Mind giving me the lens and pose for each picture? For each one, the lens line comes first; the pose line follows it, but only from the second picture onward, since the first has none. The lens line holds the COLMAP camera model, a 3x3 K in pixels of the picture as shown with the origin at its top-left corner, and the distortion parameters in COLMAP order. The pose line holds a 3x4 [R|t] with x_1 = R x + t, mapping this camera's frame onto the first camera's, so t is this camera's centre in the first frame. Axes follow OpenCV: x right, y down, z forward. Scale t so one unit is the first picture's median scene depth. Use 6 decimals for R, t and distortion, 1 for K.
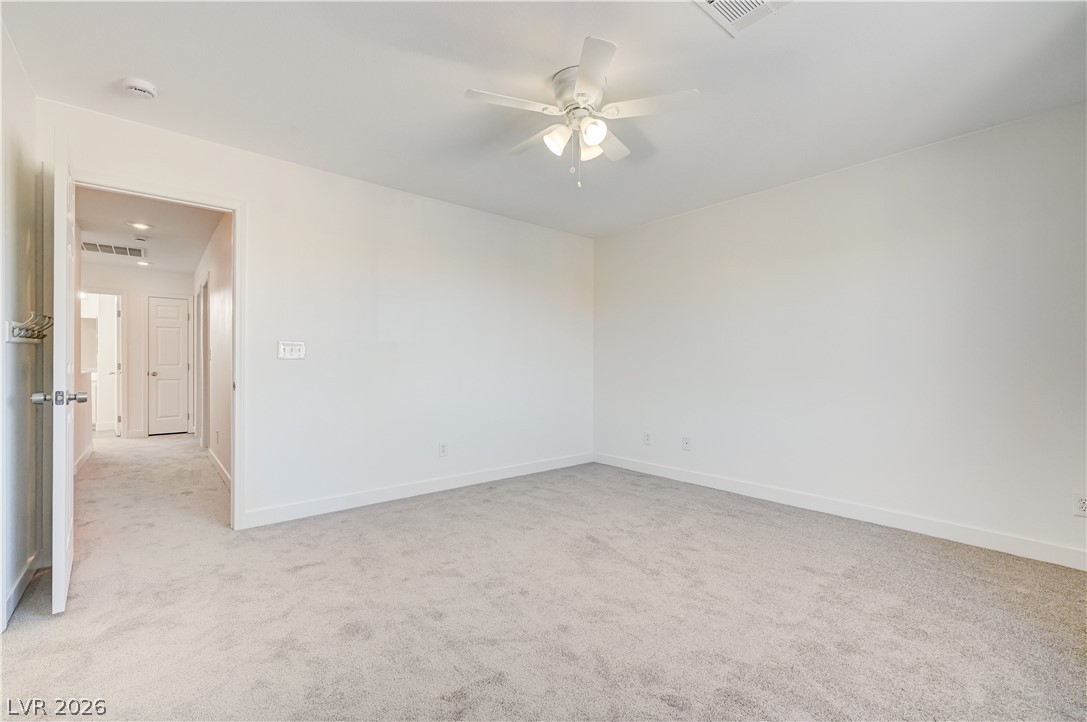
lens RADIAL K [[467.1, 0, 543.5], [0, 467.1, 361.0], [0, 0, 1]] dist [0.000859, 0.000133]
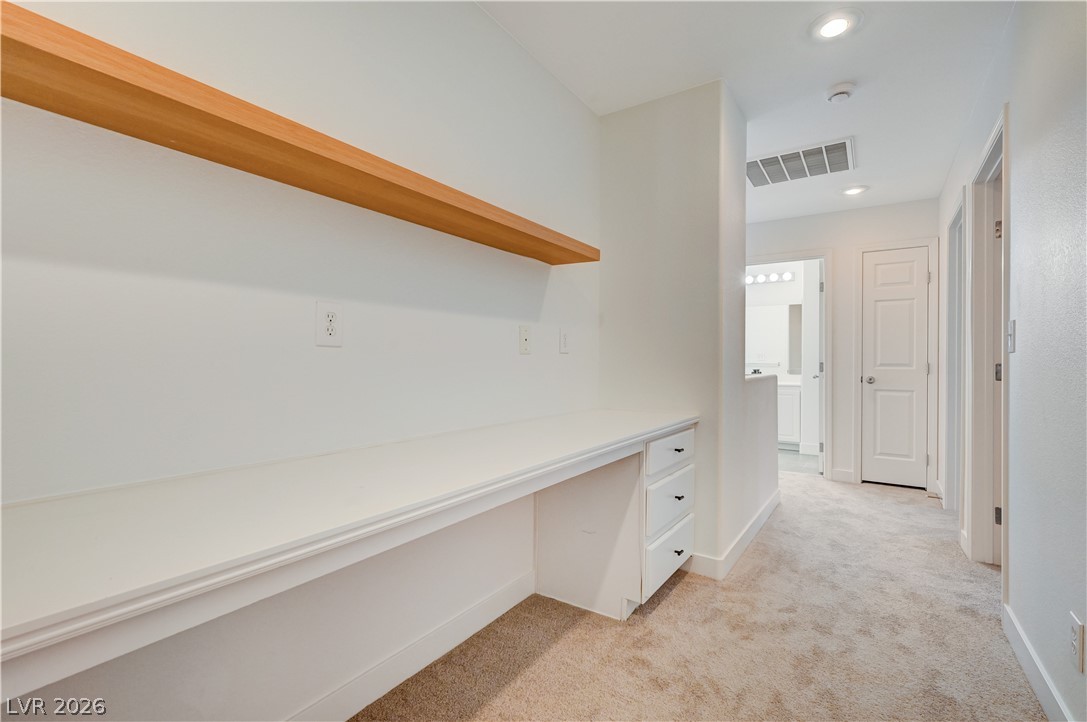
lens RADIAL K [[492.5, 0, 540.6], [0, 492.5, 366.8], [0, 0, 1]] dist [-0.001556, -0.000086]
pose [[0.274037, 0.010375, -0.961663, -0.340963], [0.002201, 0.999932, 0.011415, 0.002206], [0.961717, -0.005245, 0.273996, 0.418541]]
